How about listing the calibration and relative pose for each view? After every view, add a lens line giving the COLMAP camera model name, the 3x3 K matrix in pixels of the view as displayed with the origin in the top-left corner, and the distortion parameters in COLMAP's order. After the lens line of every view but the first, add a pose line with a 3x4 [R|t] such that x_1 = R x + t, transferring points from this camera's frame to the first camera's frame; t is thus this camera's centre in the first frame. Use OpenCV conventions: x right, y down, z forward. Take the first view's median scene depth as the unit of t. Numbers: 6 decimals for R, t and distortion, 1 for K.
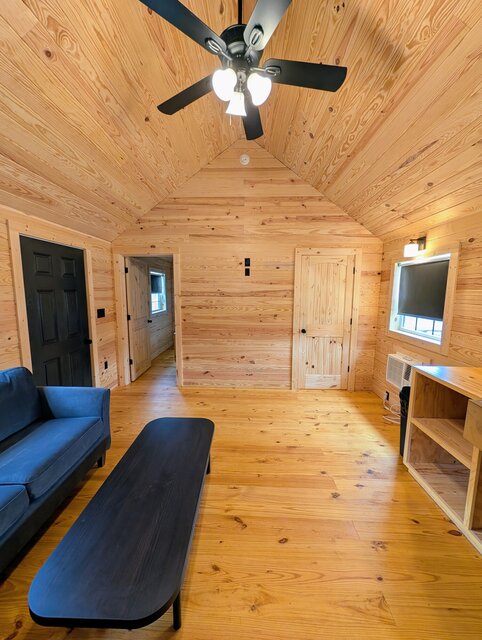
lens RADIAL K [[246.8, 0, 238.6], [0, 246.8, 318.8], [0, 0, 1]] dist [0.001593, 0.000169]
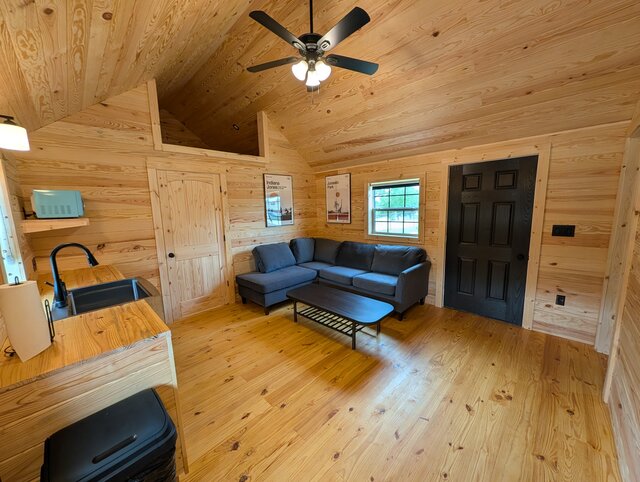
lens RADIAL K [[246.8, 0, 319.5], [0, 246.8, 243.0], [0, 0, 1]] dist [0.001593, 0.000169]
pose [[-0.680625, 0.117881, -0.723087, 0.803966], [-0.066421, 0.972978, 0.221139, -0.165633], [0.729615, 0.198541, -0.654403, 1.509339]]
